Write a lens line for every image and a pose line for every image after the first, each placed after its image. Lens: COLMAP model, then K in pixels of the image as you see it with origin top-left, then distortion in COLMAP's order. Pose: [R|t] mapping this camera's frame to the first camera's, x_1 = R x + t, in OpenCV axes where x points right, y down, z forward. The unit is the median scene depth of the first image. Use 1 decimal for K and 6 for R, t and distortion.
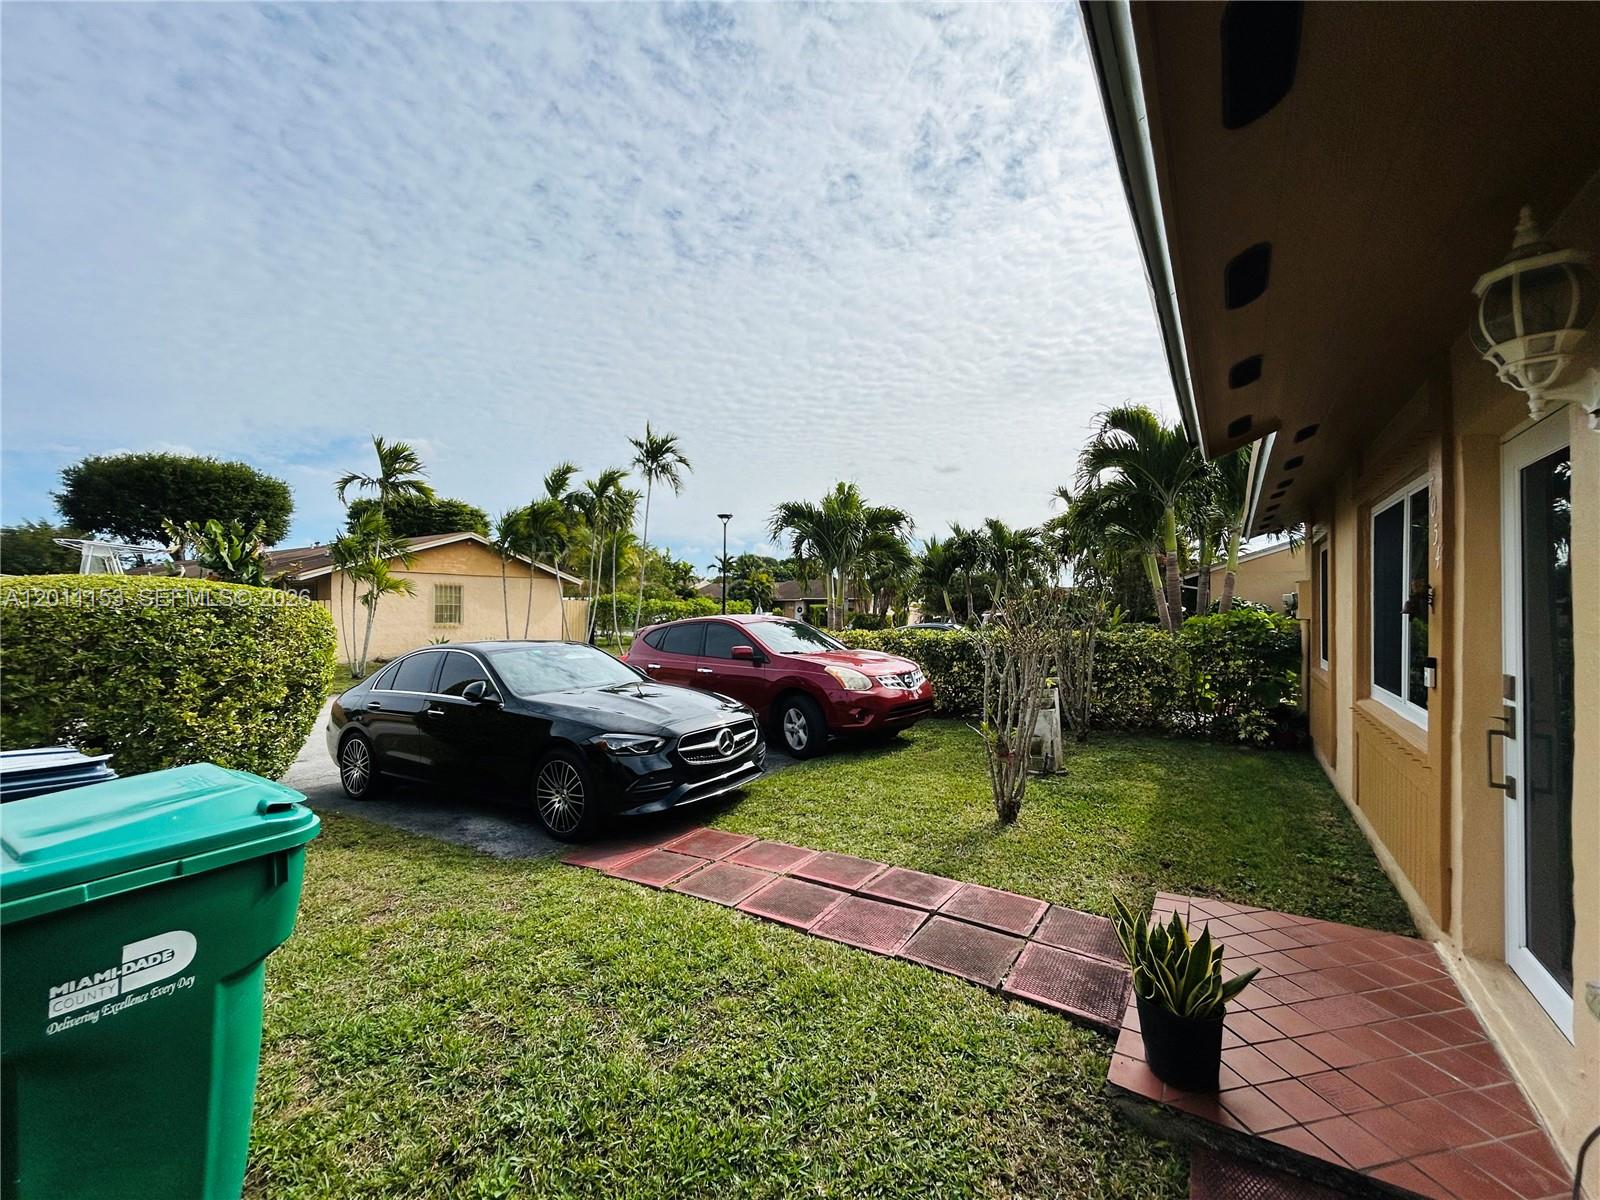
lens RADIAL K [[642.5, 0, 832.7], [0, 642.5, 597.7], [0, 0, 1]] dist [0.000292, 0.000003]
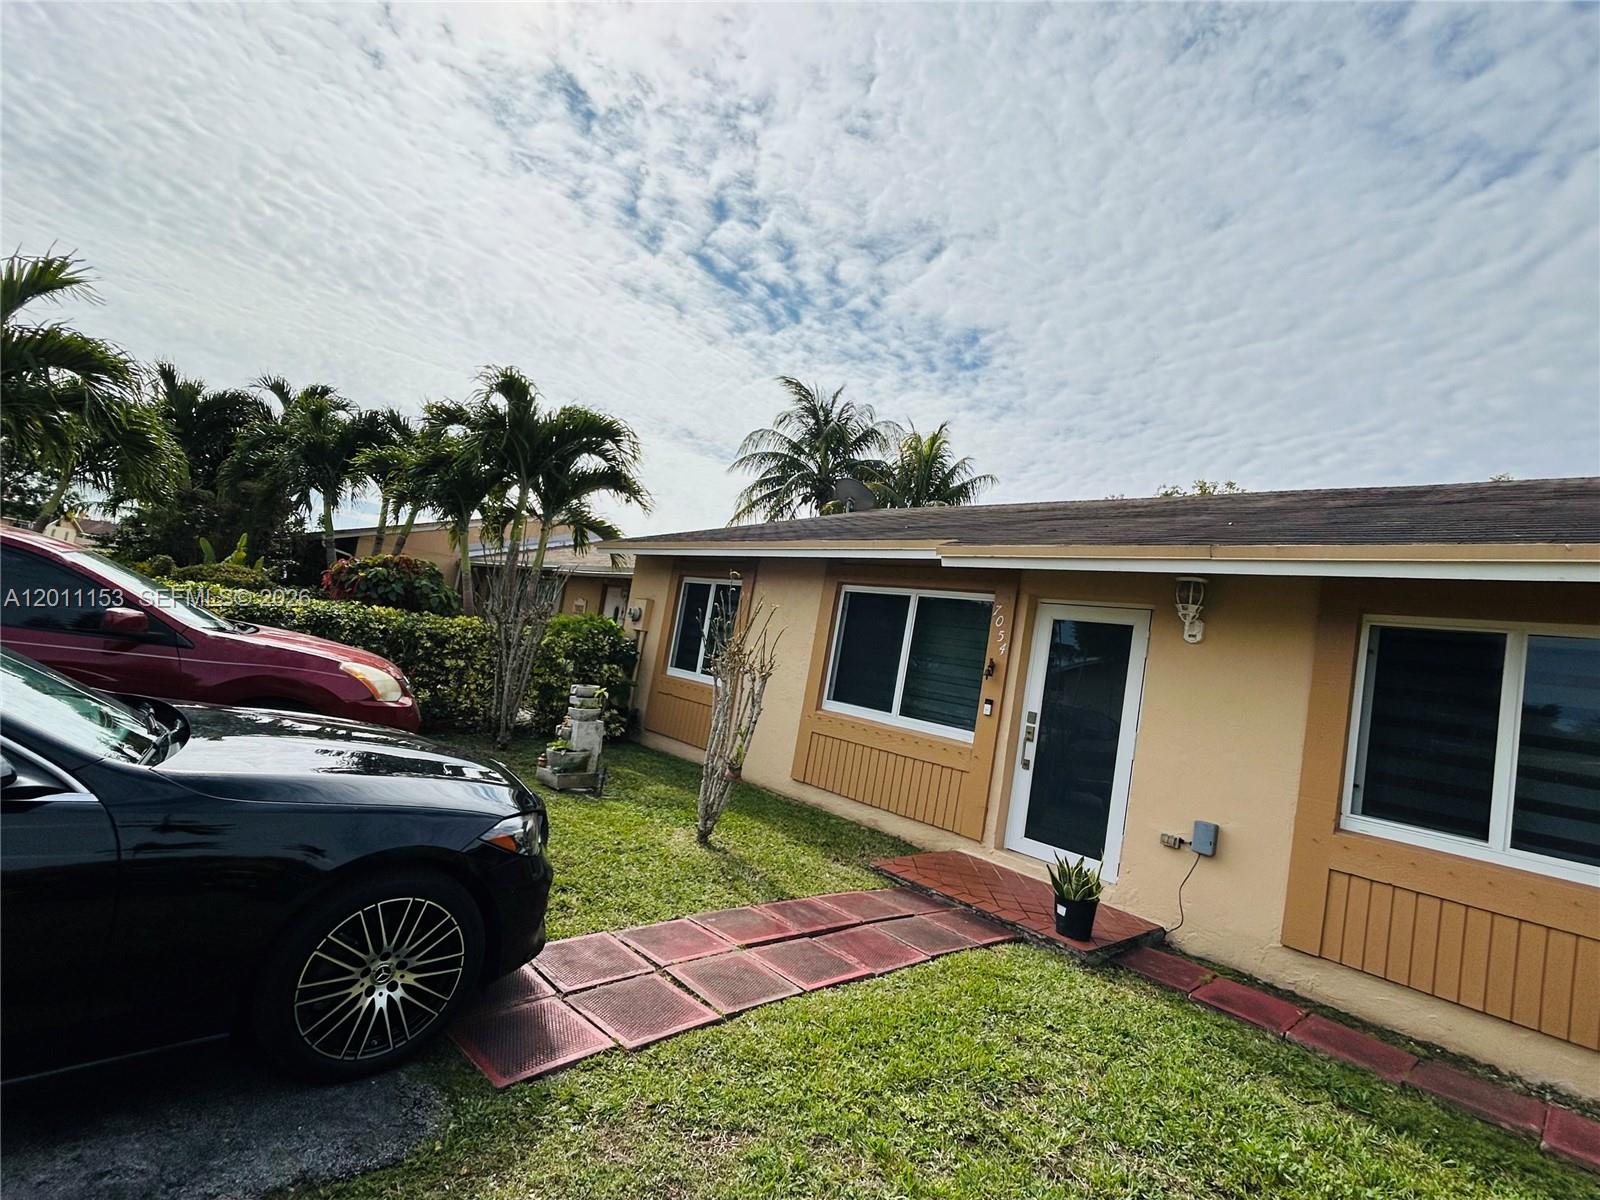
lens RADIAL K [[760.2, 0, 793.8], [0, 760.2, 600.7], [0, 0, 1]] dist [0.002358, 0.000487]
pose [[0.262085, 0.108478, 0.958928, -0.921238], [-0.174601, 0.982594, -0.063435, 0.033168], [-0.949118, -0.150805, 0.276464, 0.637960]]
